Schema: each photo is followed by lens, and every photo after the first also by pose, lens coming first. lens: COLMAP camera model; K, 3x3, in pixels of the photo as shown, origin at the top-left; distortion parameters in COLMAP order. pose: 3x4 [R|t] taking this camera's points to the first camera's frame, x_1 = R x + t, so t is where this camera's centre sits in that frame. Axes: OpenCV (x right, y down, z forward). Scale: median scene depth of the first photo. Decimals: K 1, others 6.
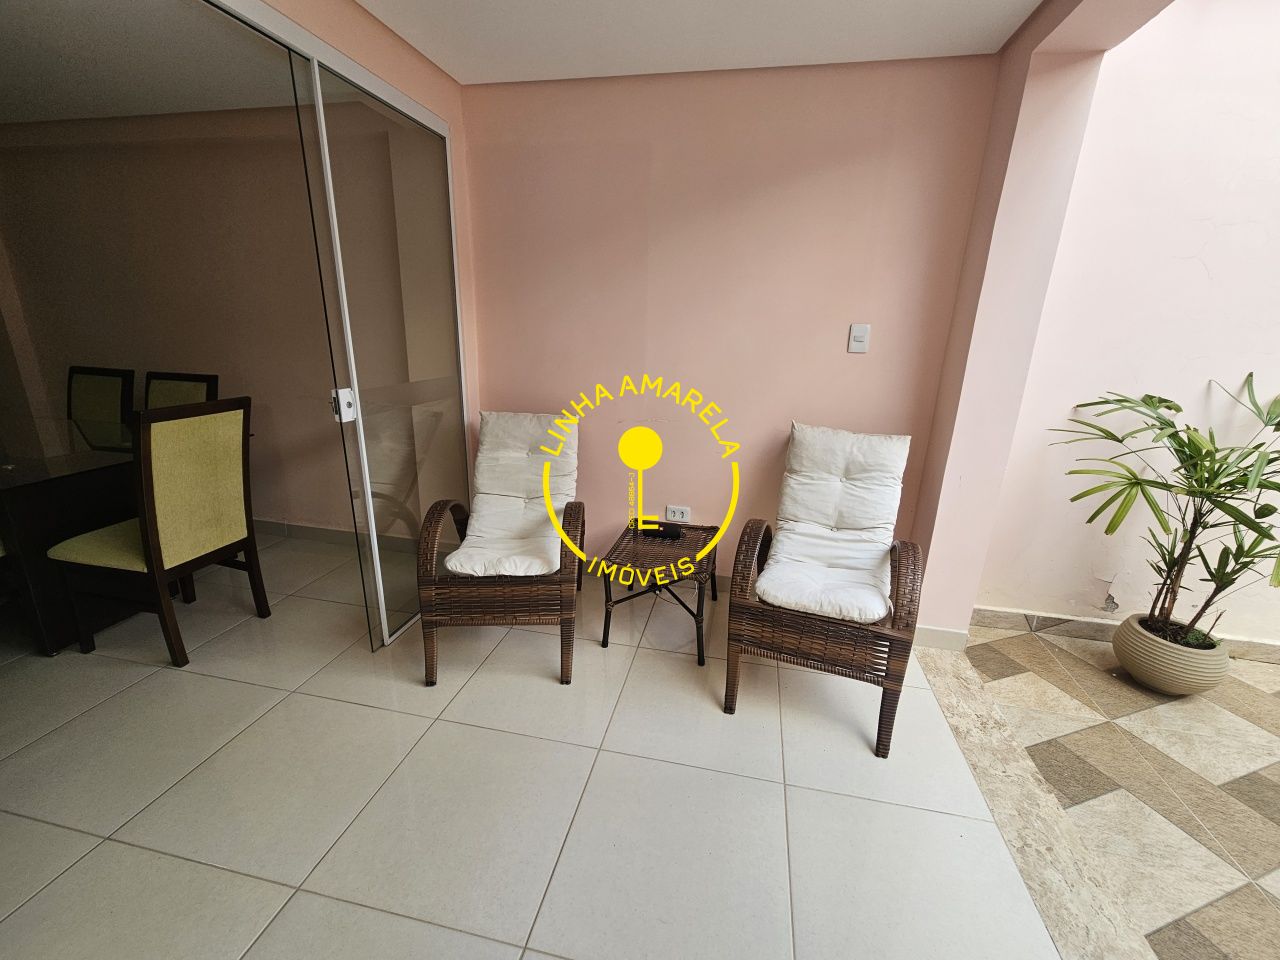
lens RADIAL K [[531.2, 0, 638.1], [0, 531.2, 480.1], [0, 0, 1]] dist [-0.001015, 0.000240]
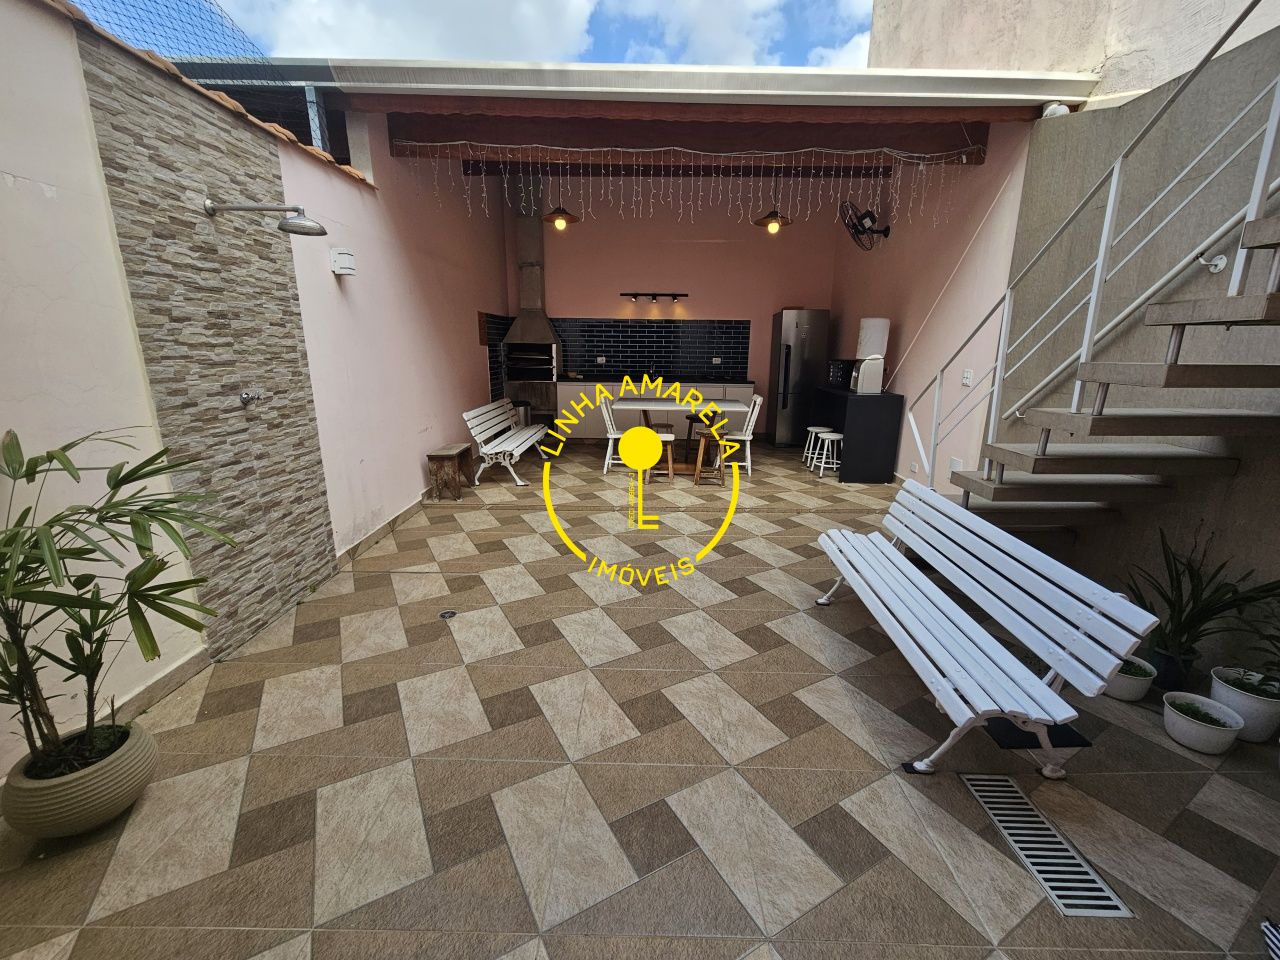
lens RADIAL K [[531.2, 0, 639.3], [0, 531.2, 481.5], [0, 0, 1]] dist [-0.001015, 0.000240]
pose [[-0.188753, -0.267445, 0.944905, 0.251533], [0.278782, 0.908022, 0.312694, -0.085363], [-0.941623, 0.322444, -0.096833, 0.194870]]
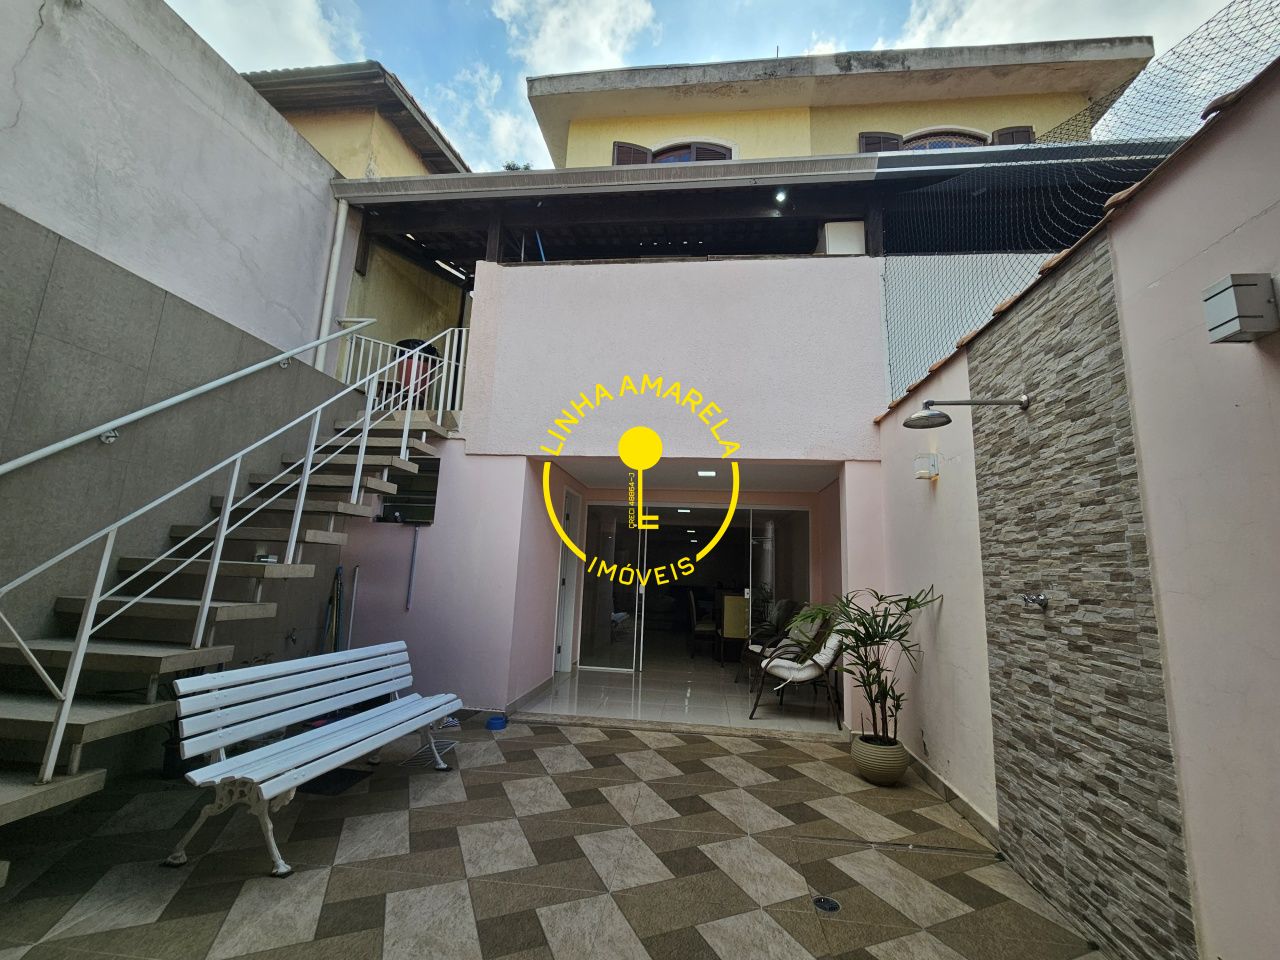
lens RADIAL K [[531.2, 0, 641.1], [0, 531.2, 481.5], [0, 0, 1]] dist [-0.001015, 0.000240]
pose [[0.087861, -0.191464, -0.977559, 2.364310], [-0.332120, 0.919573, -0.209957, 0.108267], [0.939136, 0.343114, 0.017205, 0.062401]]
